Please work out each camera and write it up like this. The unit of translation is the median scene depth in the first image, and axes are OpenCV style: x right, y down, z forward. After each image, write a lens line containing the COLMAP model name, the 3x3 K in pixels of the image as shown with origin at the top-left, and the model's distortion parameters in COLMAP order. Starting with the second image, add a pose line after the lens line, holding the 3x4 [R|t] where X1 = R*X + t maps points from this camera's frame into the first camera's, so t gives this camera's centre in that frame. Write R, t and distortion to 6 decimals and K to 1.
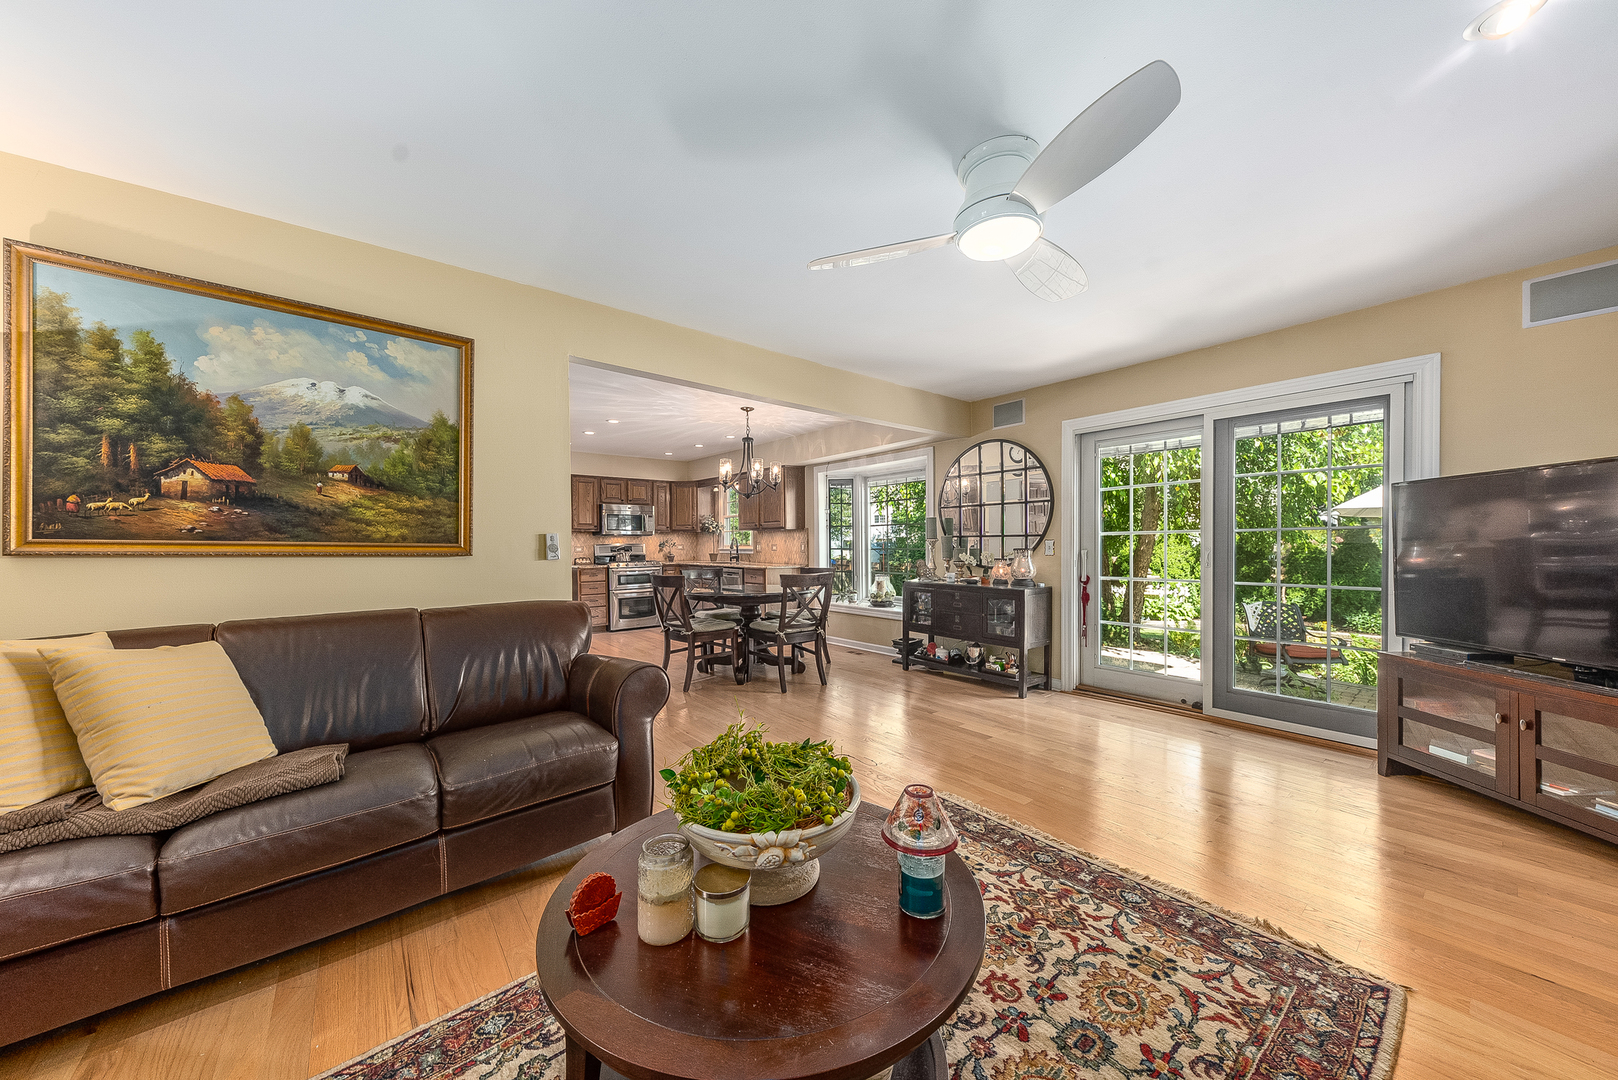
lens RADIAL K [[556.4, 0, 818.4], [0, 556.4, 545.4], [0, 0, 1]] dist [0.011194, -0.001108]
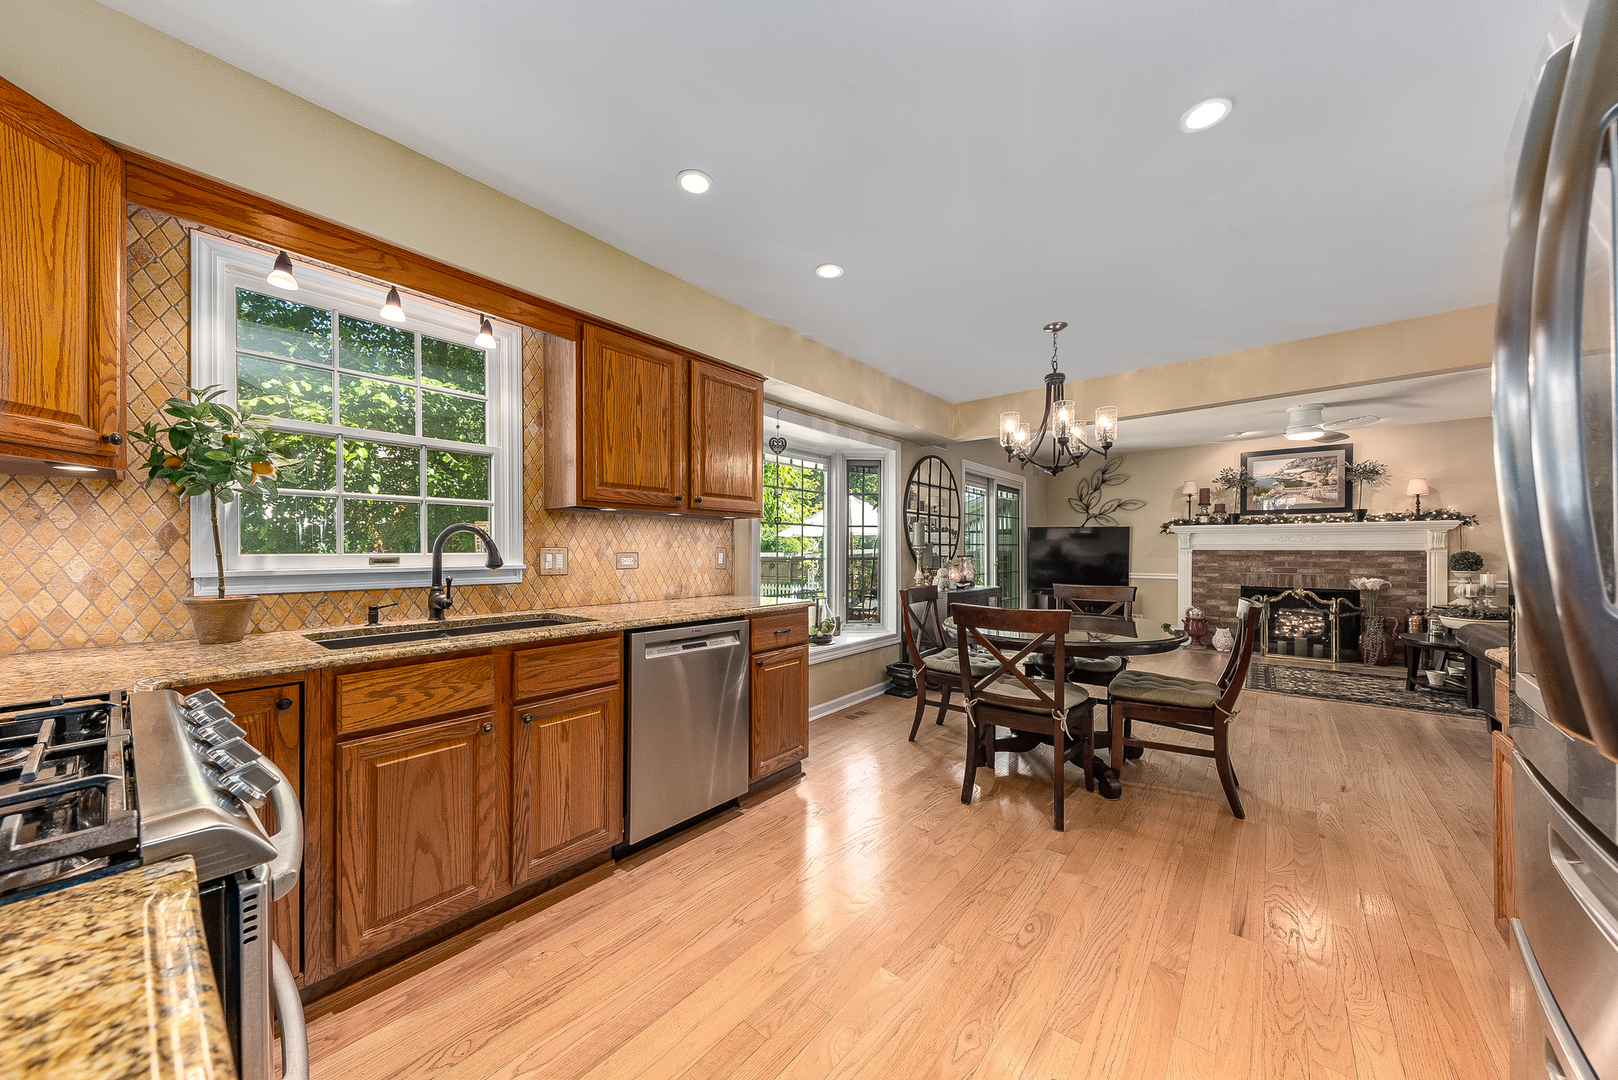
lens RADIAL K [[556.4, 0, 804.0], [0, 556.4, 549.7], [0, 0, 1]] dist [0.011194, -0.001108]
pose [[-0.183694, 0.010433, 0.982928, -1.364360], [0.006432, 0.999935, -0.009412, 0.002127], [-0.982962, 0.004593, -0.183749, 2.802847]]
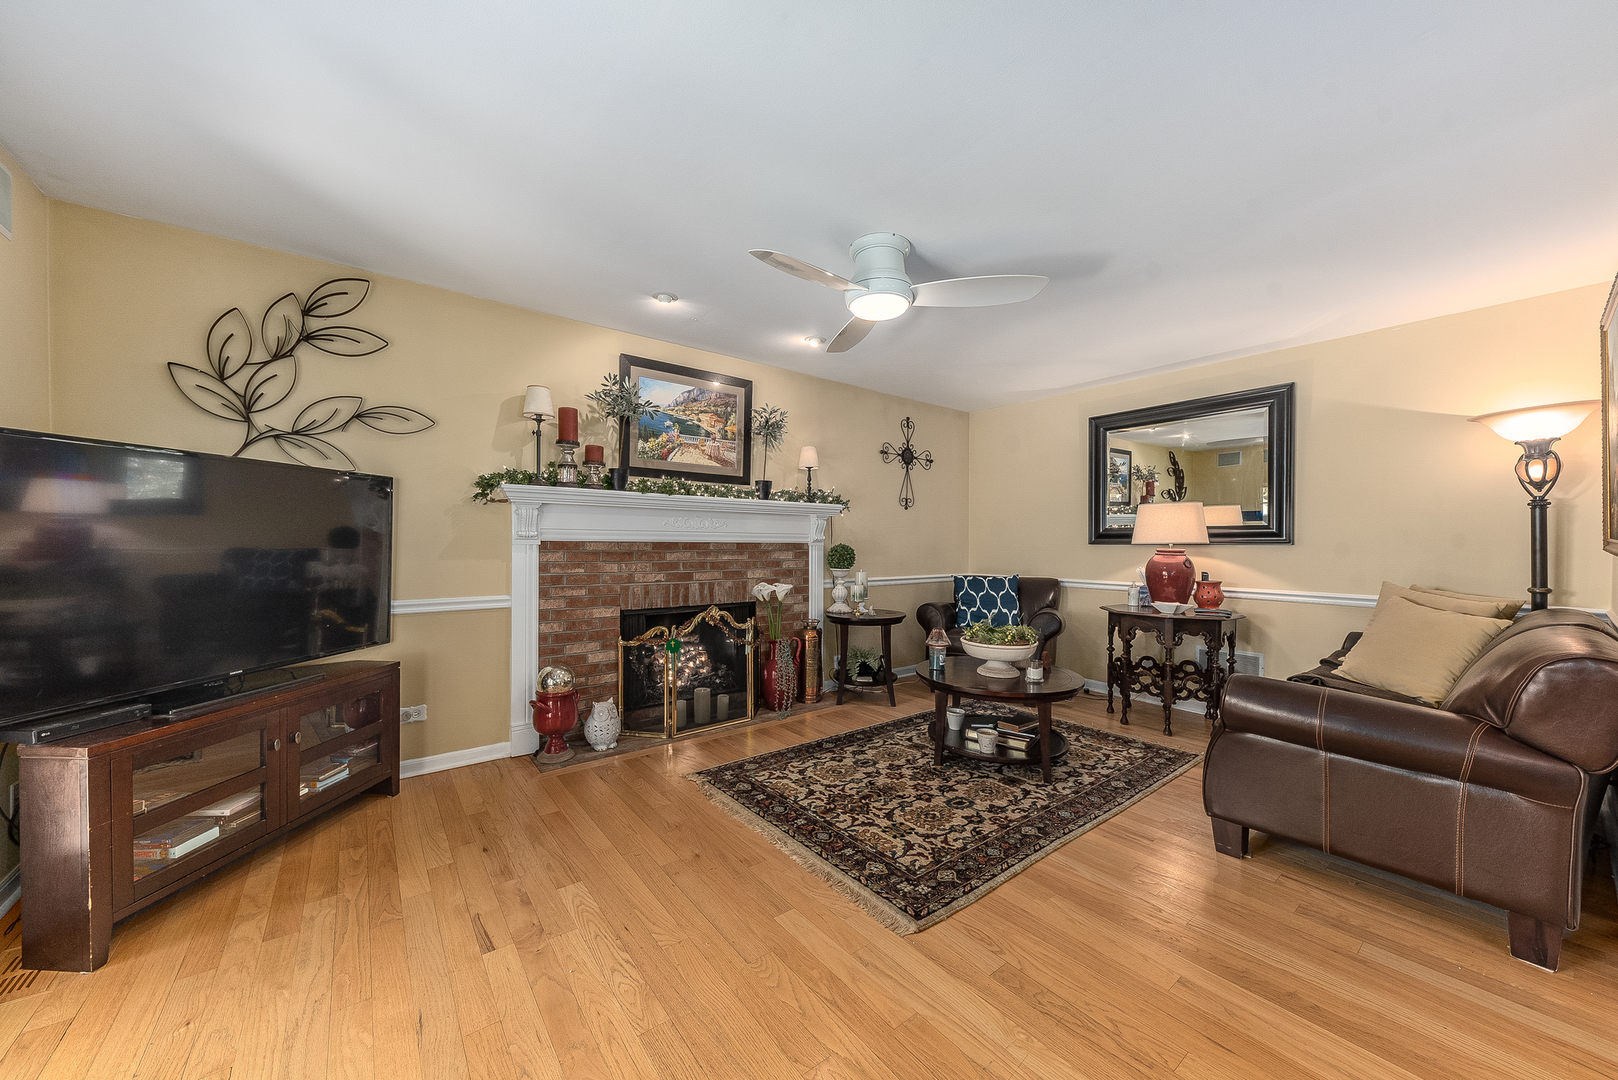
lens RADIAL K [[583.2, 0, 808.7], [0, 583.2, 548.7], [0, 0, 1]] dist [0.008621, -0.000665]
pose [[-0.999430, 0.002229, 0.033683, 0.318839], [0.002766, 0.999870, 0.015904, -0.010776], [-0.033644, 0.015989, -0.999306, 1.722810]]
